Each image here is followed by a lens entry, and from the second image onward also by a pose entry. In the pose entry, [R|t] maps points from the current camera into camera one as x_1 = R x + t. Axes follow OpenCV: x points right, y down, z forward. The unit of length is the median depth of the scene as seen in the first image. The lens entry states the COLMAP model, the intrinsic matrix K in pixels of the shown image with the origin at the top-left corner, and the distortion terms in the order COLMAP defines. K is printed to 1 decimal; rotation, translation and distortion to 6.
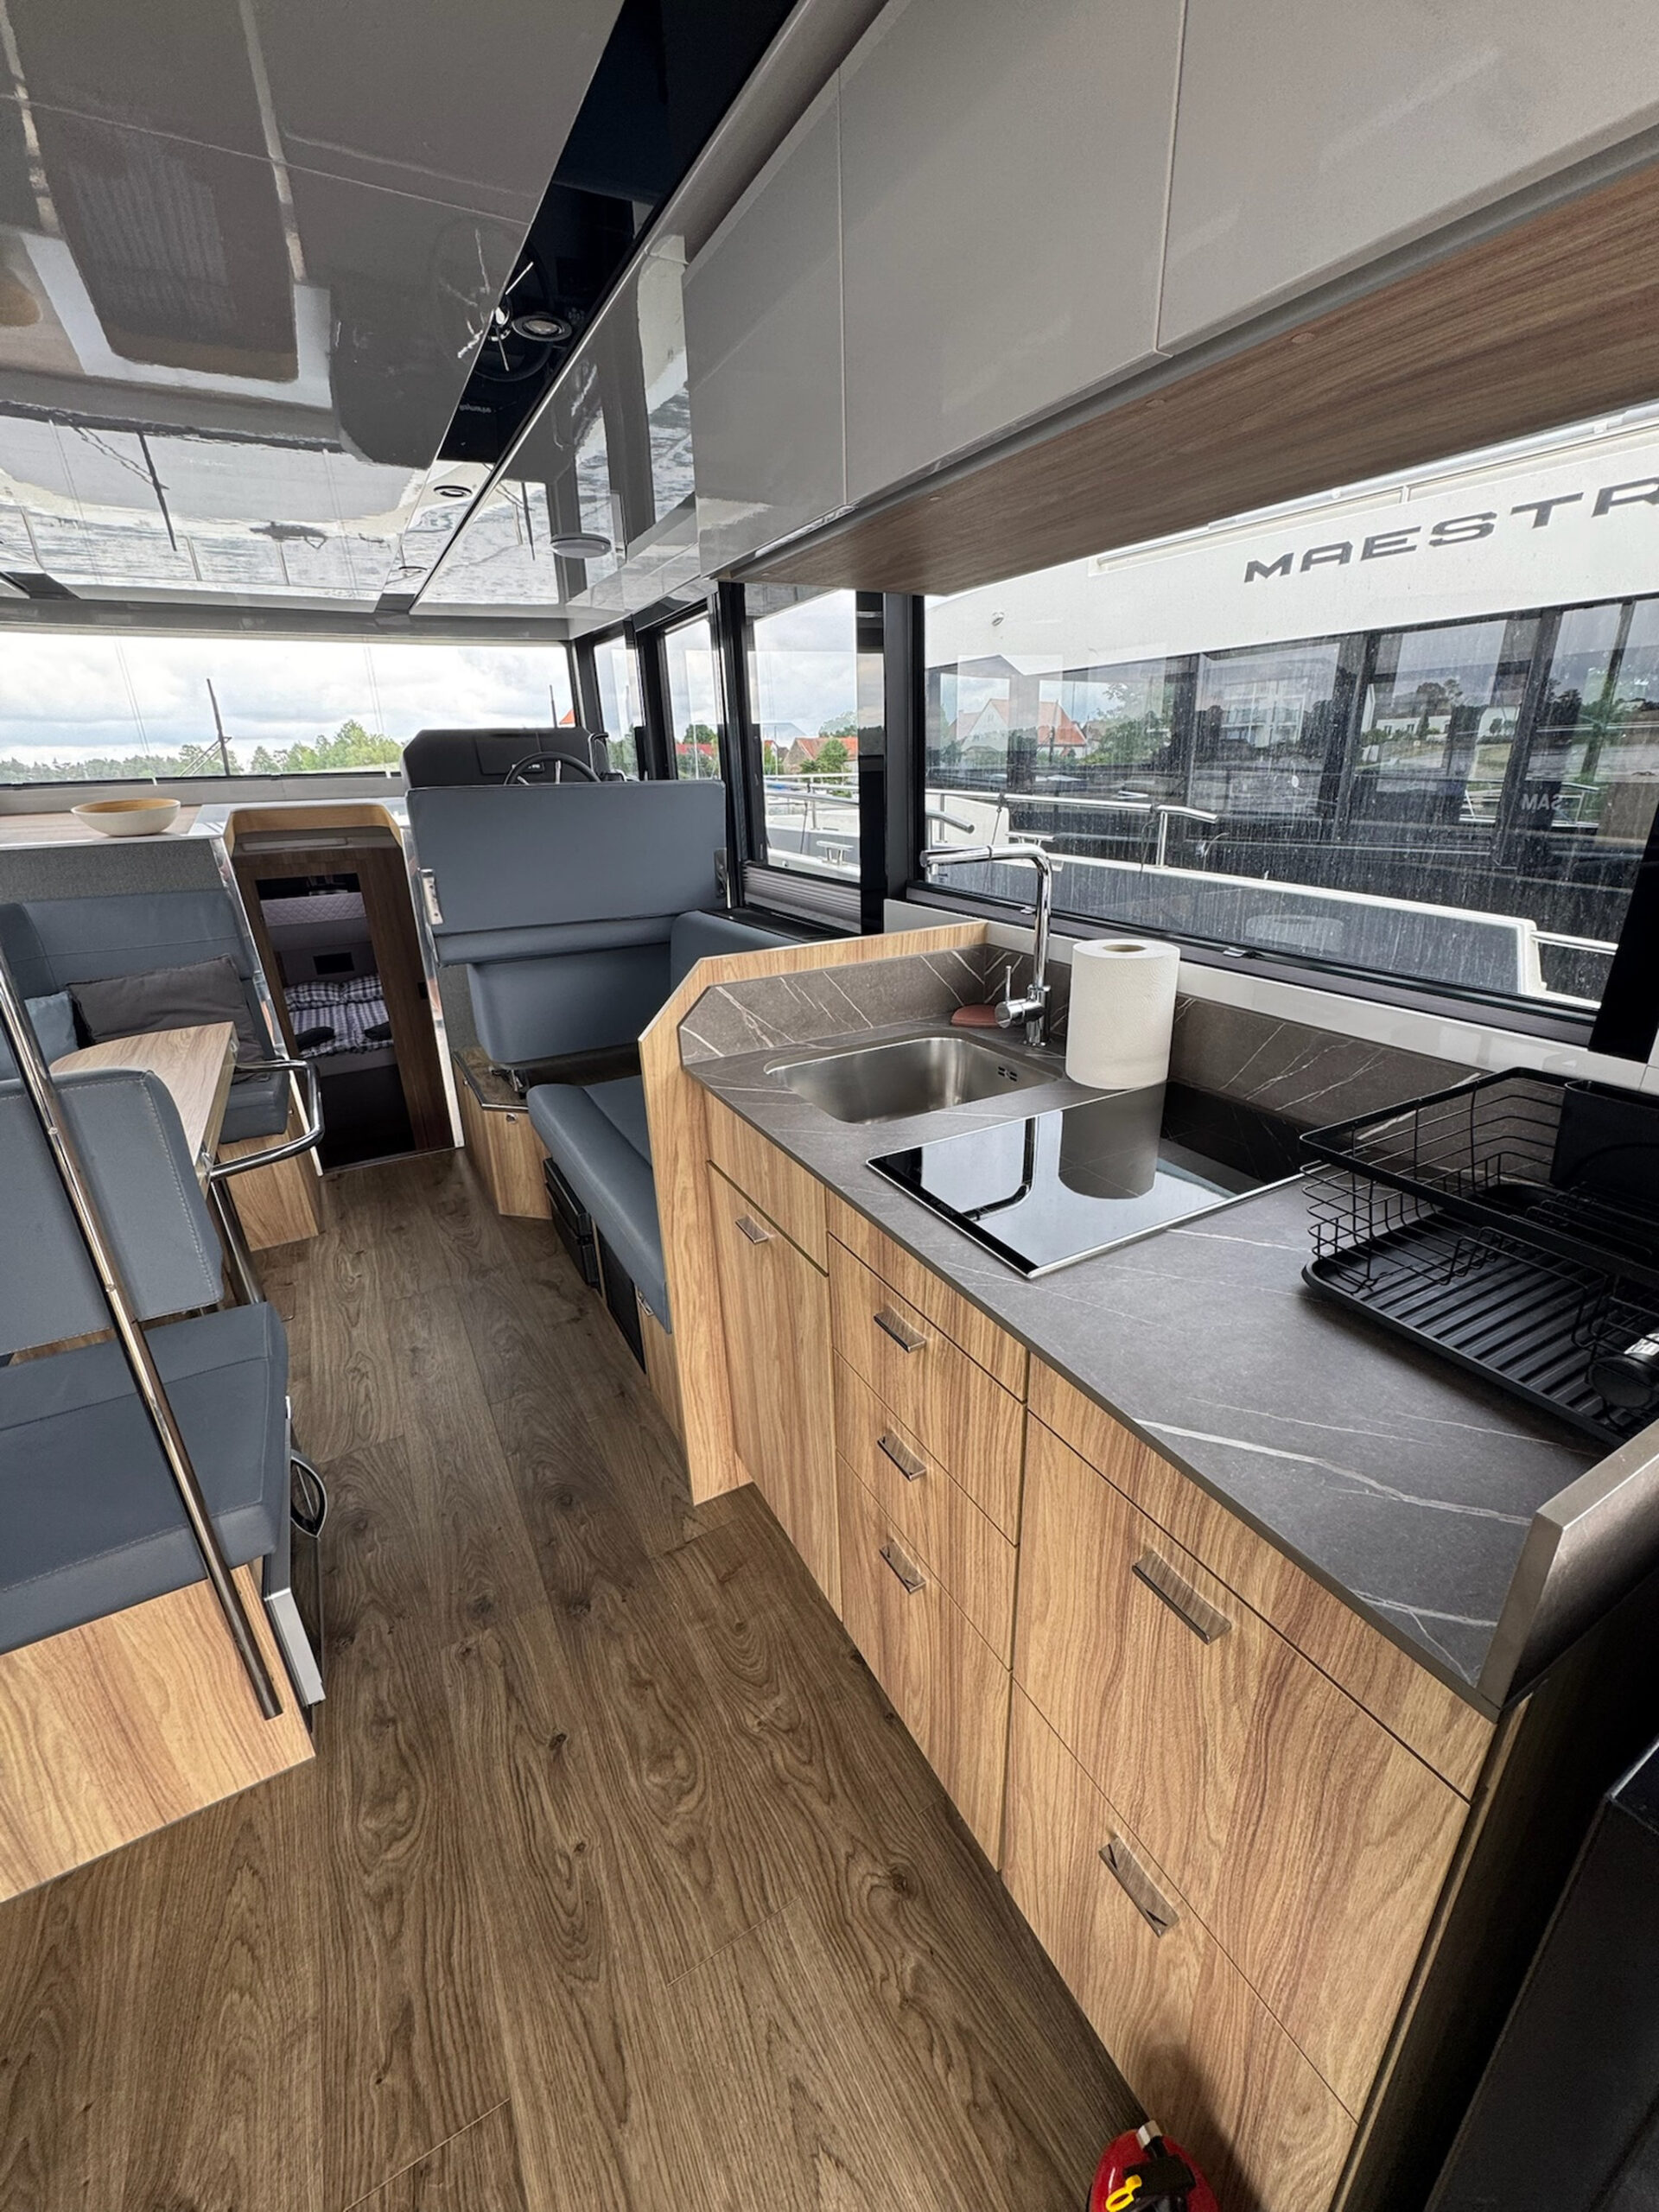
lens RADIAL K [[882.2, 0, 832.5], [0, 882.2, 1106.5], [0, 0, 1]] dist [-0.005302, 0.001123]
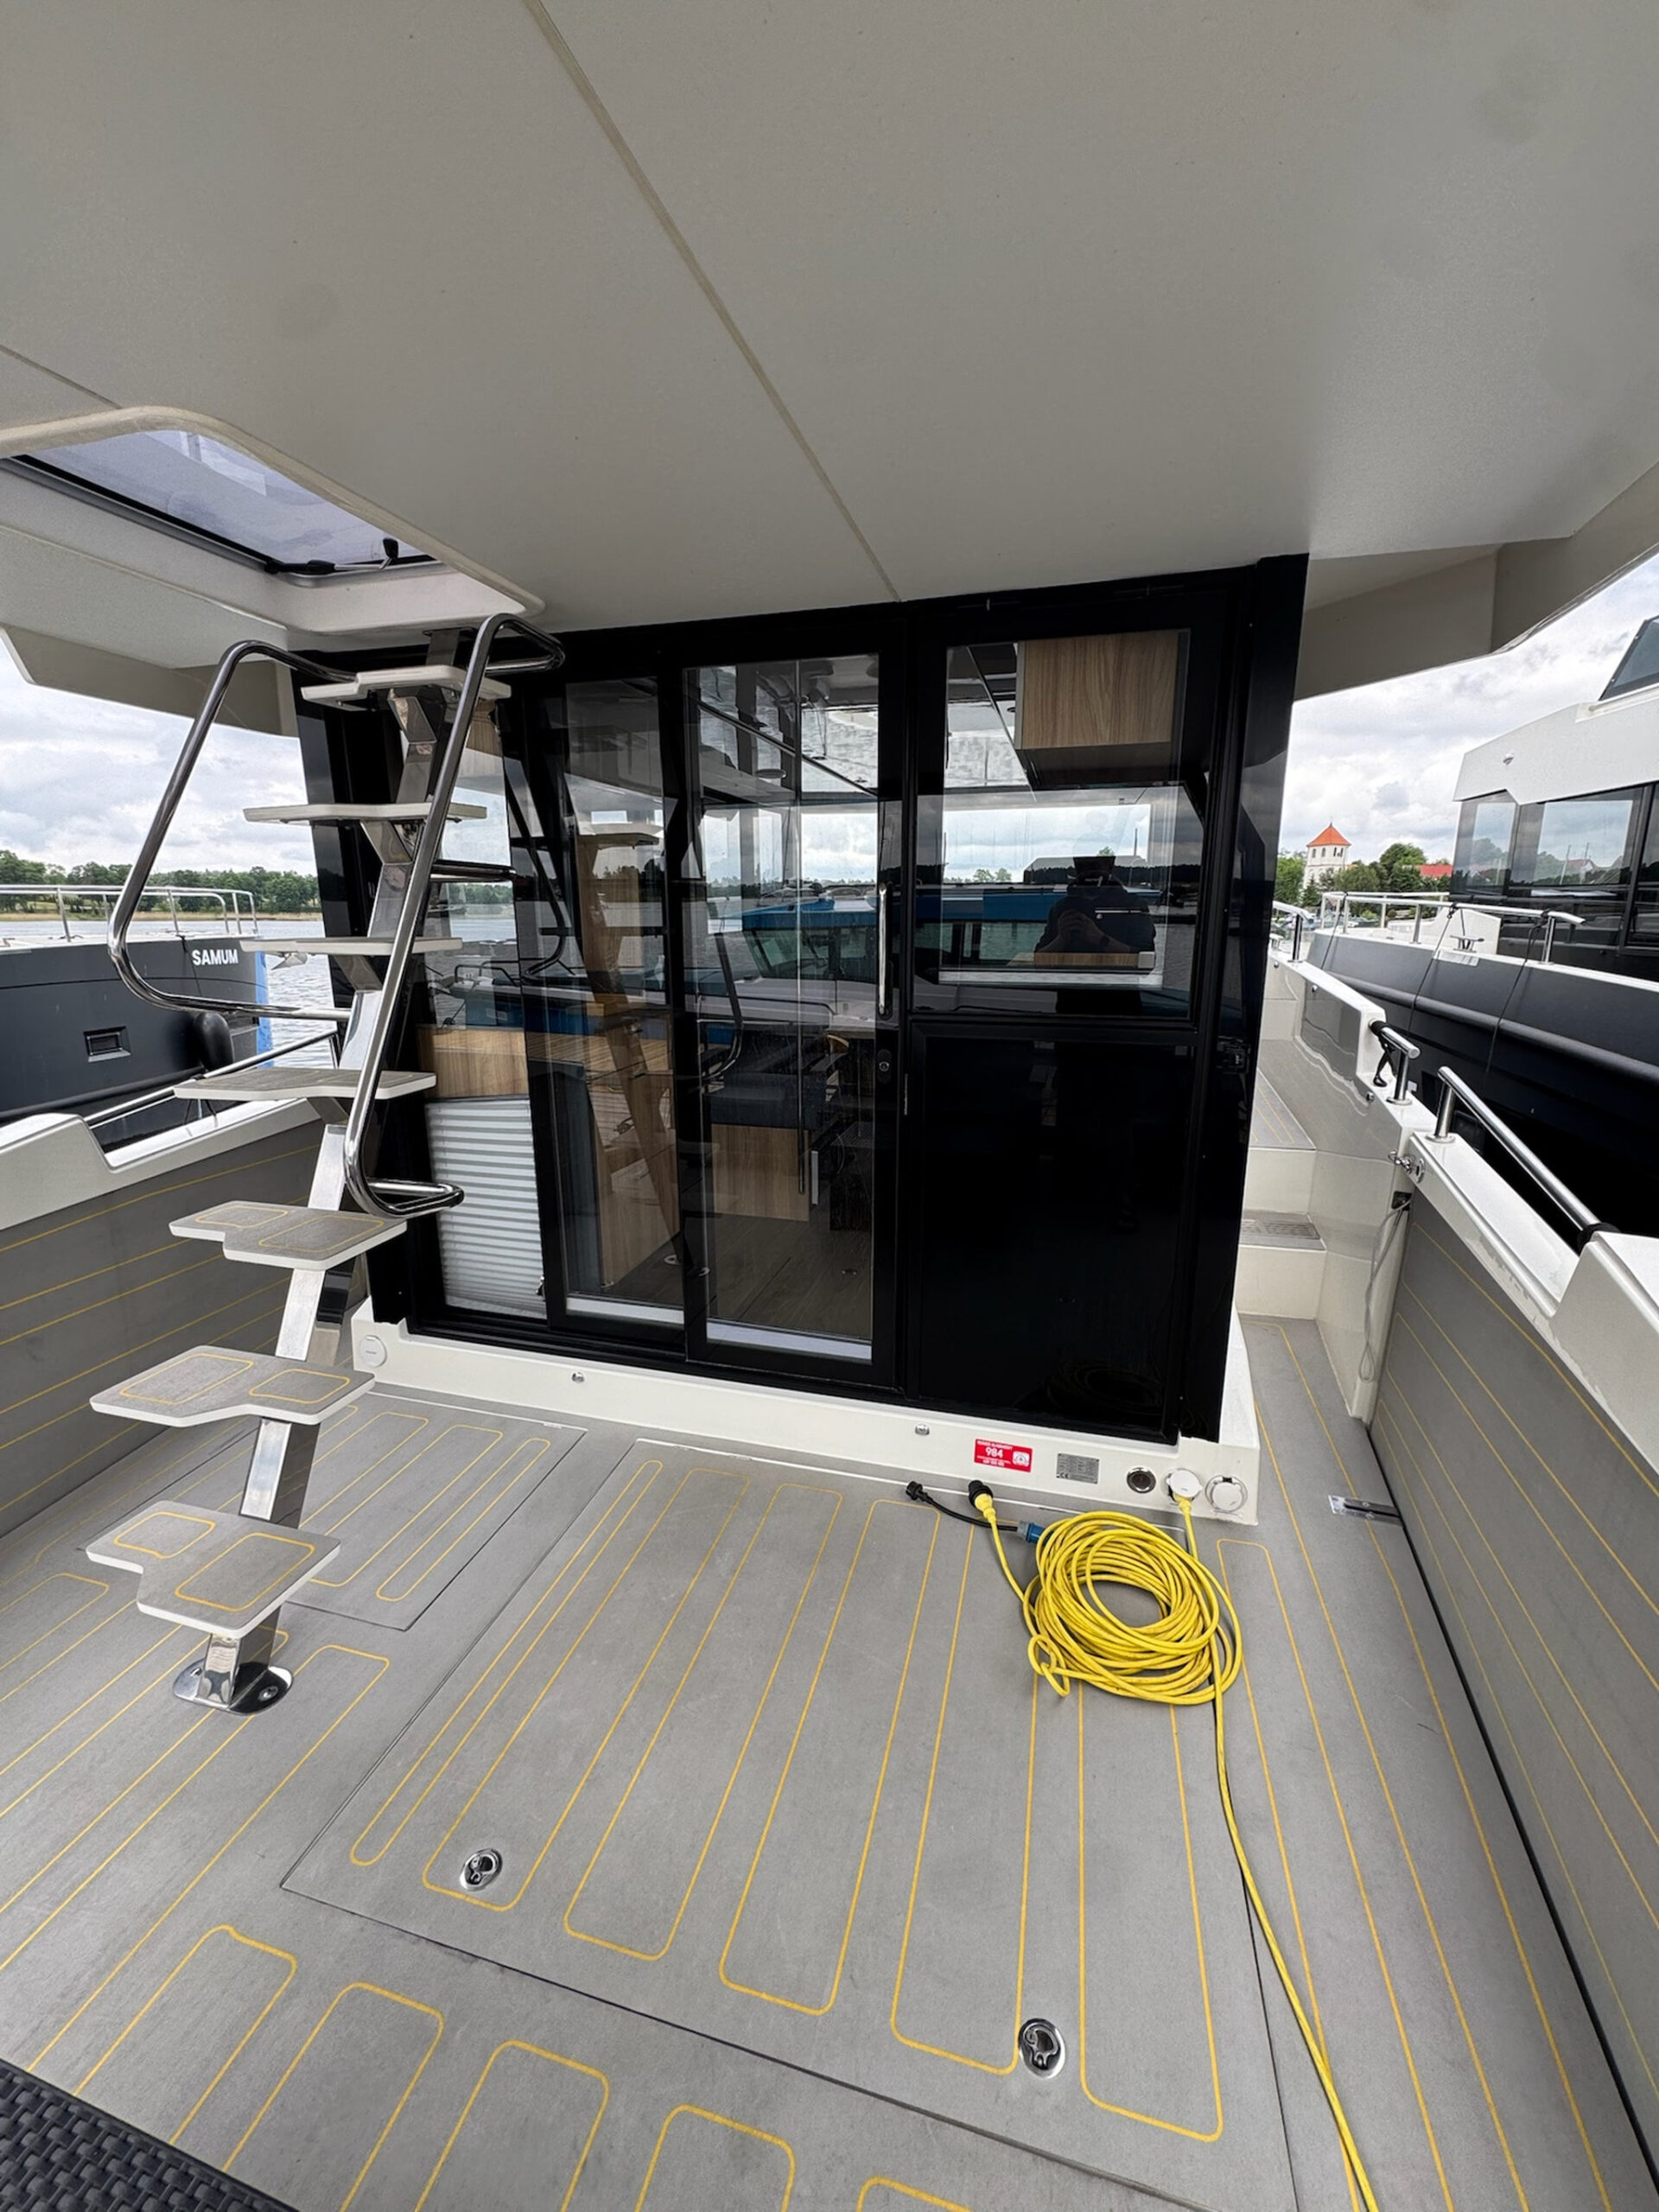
lens RADIAL K [[882.2, 0, 832.5], [0, 882.2, 1106.5], [0, 0, 1]] dist [-0.005302, 0.001123]
pose [[0.715645, 0.178067, -0.675385, 1.397142], [-0.261786, 0.964852, -0.023006, 0.497636], [0.647550, 0.193270, 0.737107, -1.162008]]
